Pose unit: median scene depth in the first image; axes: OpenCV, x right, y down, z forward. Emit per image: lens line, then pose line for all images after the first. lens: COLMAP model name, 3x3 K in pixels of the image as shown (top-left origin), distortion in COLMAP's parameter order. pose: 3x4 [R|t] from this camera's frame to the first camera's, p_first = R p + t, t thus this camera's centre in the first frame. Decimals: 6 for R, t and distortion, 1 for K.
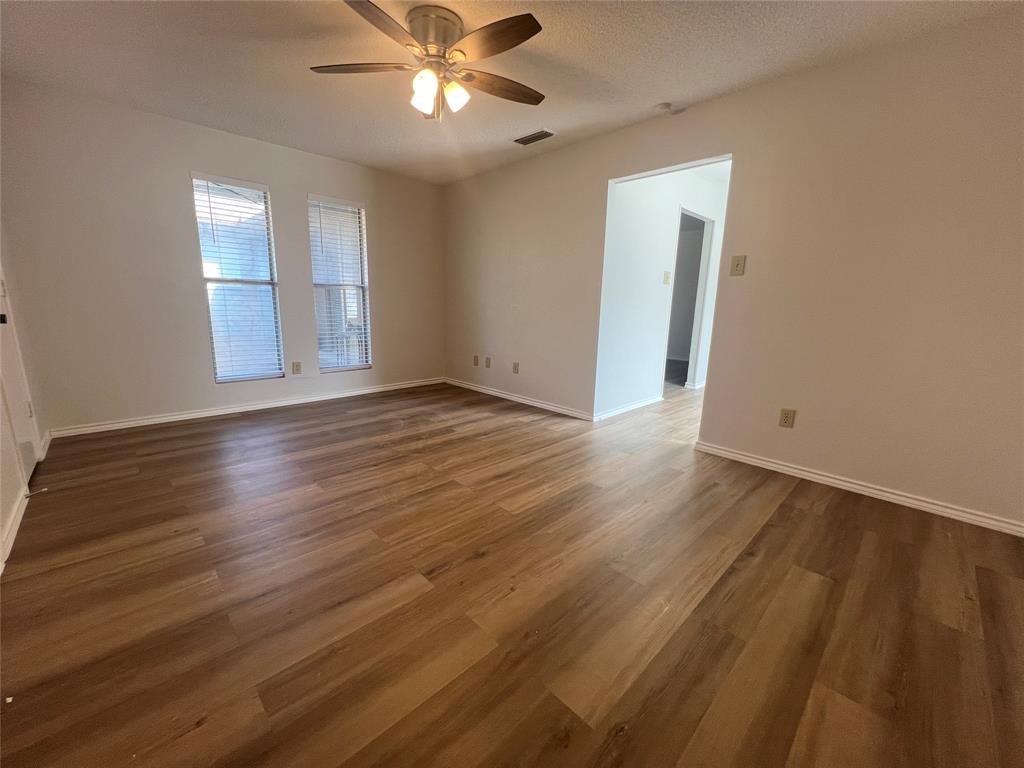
lens RADIAL K [[411.4, 0, 516.1], [0, 411.4, 387.8], [0, 0, 1]] dist [0.000021, 0.000953]
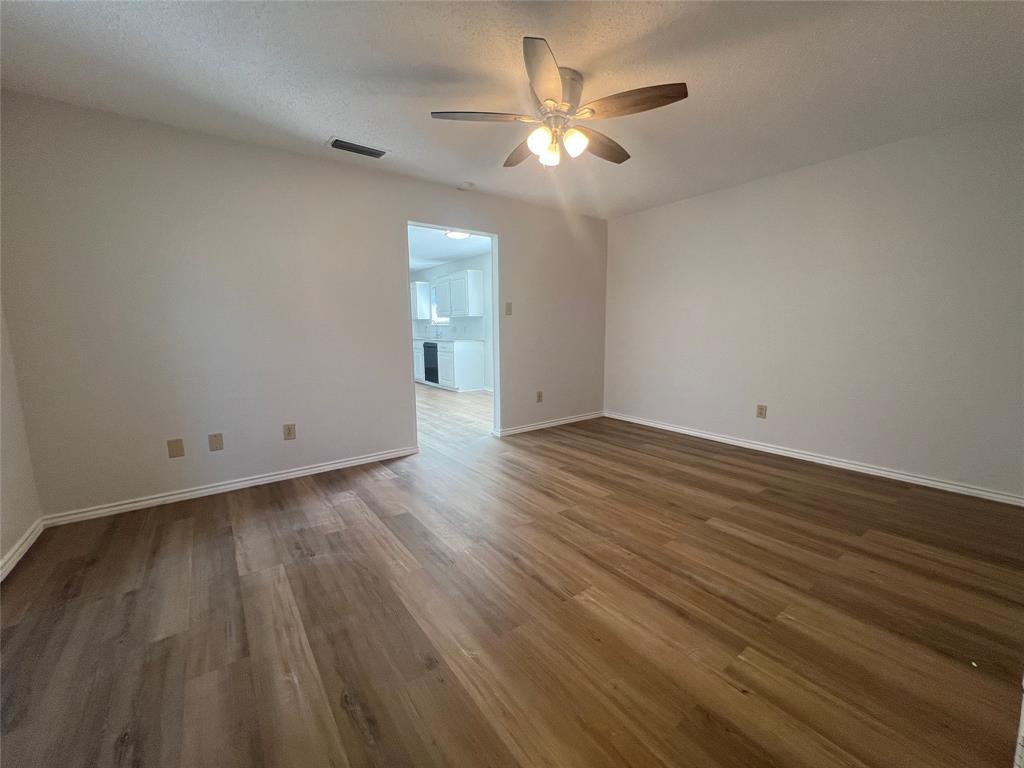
lens RADIAL K [[411.4, 0, 517.0], [0, 411.4, 376.5], [0, 0, 1]] dist [0.000021, 0.000953]
pose [[0.123130, -0.139196, 0.982580, -0.815876], [0.217865, 0.969751, 0.110077, -0.171529], [-0.968181, 0.200516, 0.149732, 0.645022]]
